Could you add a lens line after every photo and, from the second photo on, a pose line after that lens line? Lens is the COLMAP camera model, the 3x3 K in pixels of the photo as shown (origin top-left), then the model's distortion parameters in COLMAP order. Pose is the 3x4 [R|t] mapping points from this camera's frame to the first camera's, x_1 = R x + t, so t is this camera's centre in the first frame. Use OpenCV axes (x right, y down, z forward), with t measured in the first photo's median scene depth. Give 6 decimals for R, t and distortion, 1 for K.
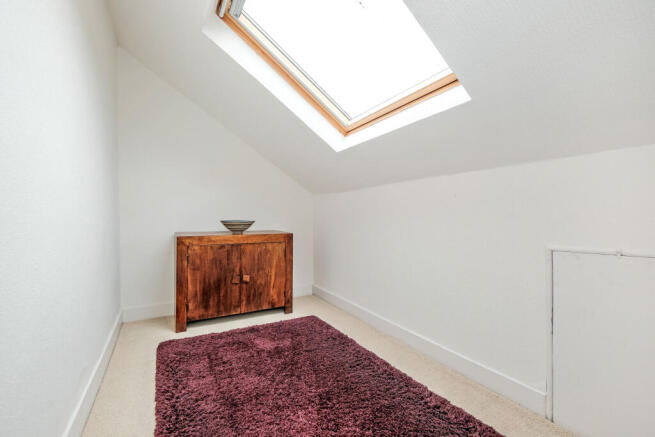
lens RADIAL K [[288.4, 0, 327.5], [0, 288.4, 218.5], [0, 0, 1]] dist [-0.001136, -0.000193]
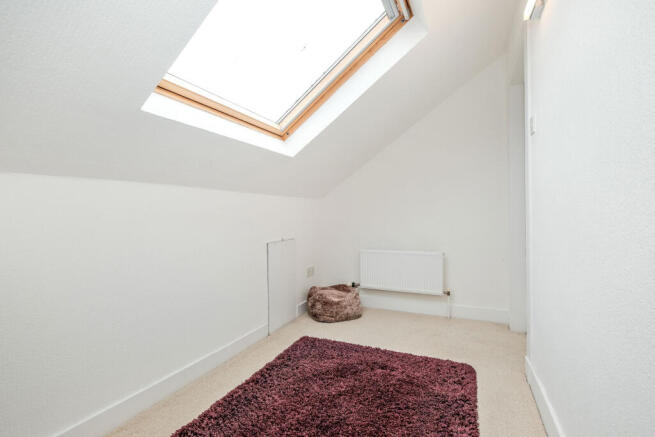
lens RADIAL K [[288.4, 0, 327.5], [0, 288.4, 218.5], [0, 0, 1]] dist [-0.001136, -0.000193]
pose [[-0.562929, 0.004071, 0.826495, -0.729430], [0.023187, 0.999672, 0.010868, -0.043921], [-0.826180, 0.025282, -0.562839, 1.285657]]
